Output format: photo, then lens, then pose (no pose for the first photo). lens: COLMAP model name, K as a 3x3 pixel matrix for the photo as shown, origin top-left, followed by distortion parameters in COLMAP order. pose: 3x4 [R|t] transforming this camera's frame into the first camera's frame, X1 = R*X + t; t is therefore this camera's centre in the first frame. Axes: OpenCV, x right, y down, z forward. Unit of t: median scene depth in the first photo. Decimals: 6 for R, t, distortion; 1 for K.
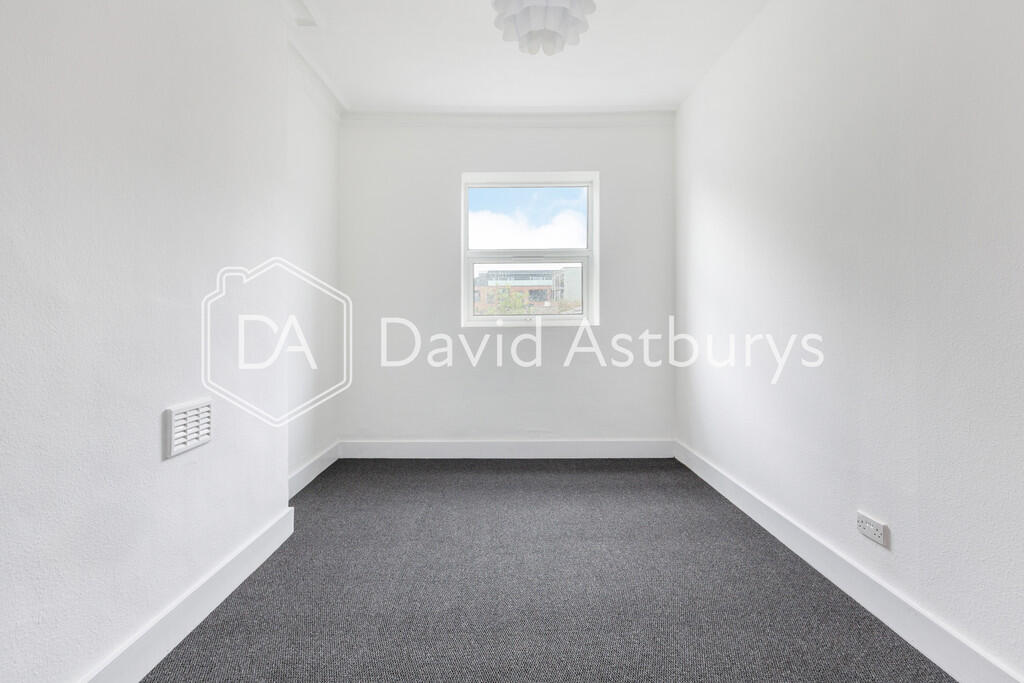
lens RADIAL K [[477.3, 0, 499.5], [0, 477.3, 311.3], [0, 0, 1]] dist [0.012118, -0.000314]
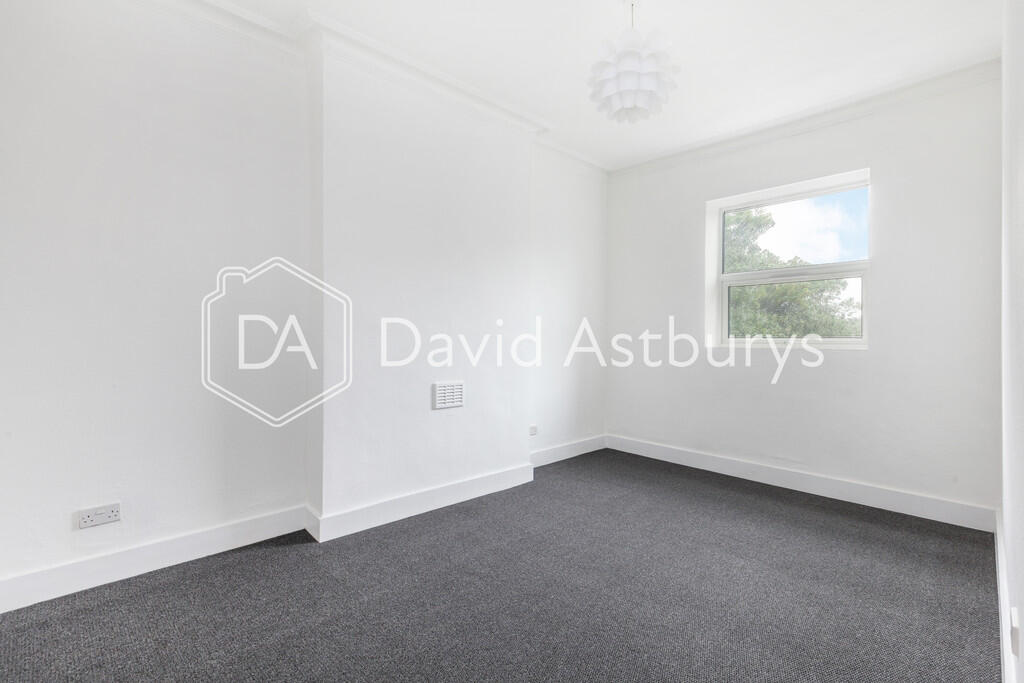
lens RADIAL K [[449.0, 0, 509.2], [0, 449.0, 339.8], [0, 0, 1]] dist [0.001535, 0.000546]
pose [[0.703891, 0.019779, -0.710032, 0.465311], [-0.004017, 0.999707, 0.023866, -0.007177], [0.710296, -0.013947, 0.703765, -0.021505]]
